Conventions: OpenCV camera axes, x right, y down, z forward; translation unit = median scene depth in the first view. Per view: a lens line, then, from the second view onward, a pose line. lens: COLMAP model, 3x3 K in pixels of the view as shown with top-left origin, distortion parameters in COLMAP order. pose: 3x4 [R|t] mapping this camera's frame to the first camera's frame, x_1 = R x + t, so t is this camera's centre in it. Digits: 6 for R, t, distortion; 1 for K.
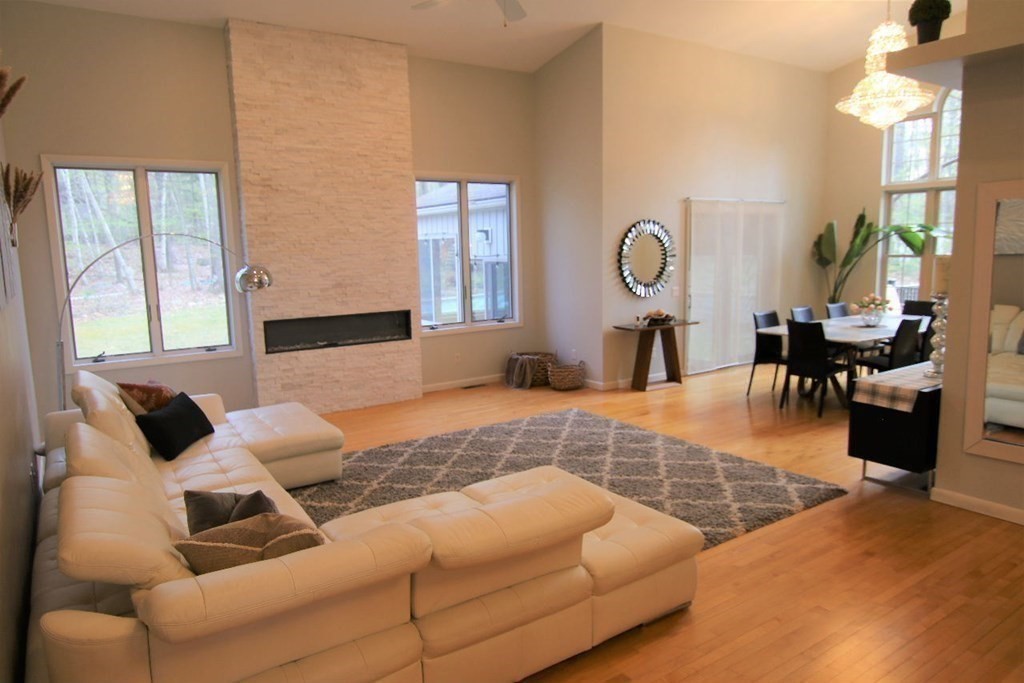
lens RADIAL K [[672.7, 0, 511.0], [0, 672.7, 342.4], [0, 0, 1]] dist [-0.004776, -0.013544]
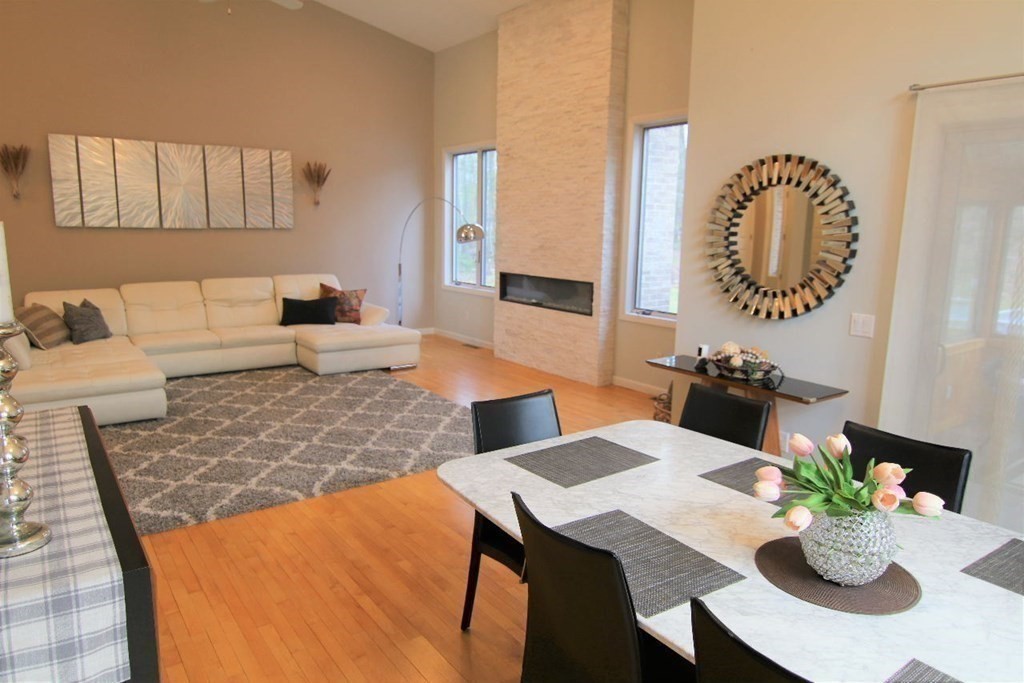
lens RADIAL K [[672.7, 0, 507.0], [0, 672.7, 338.0], [0, 0, 1]] dist [-0.004776, -0.013544]
pose [[0.033763, 0.192464, -0.980723, 0.765421], [-0.150256, 0.971107, 0.185404, -0.132177], [0.988070, 0.141100, 0.061706, 0.902959]]
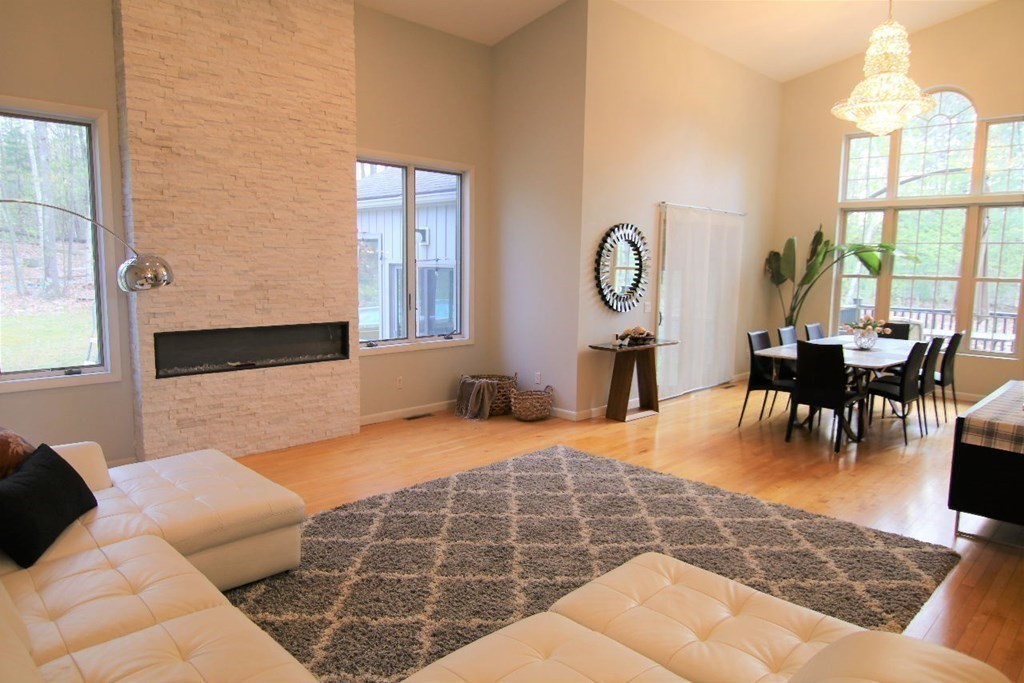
lens RADIAL K [[672.7, 0, 511.0], [0, 672.7, 342.4], [0, 0, 1]] dist [-0.004776, -0.013544]
pose [[0.980069, 0.013592, 0.198192, -0.127250], [-0.008727, 0.999639, -0.025397, -0.006280], [-0.198466, 0.023161, 0.979834, 0.203667]]
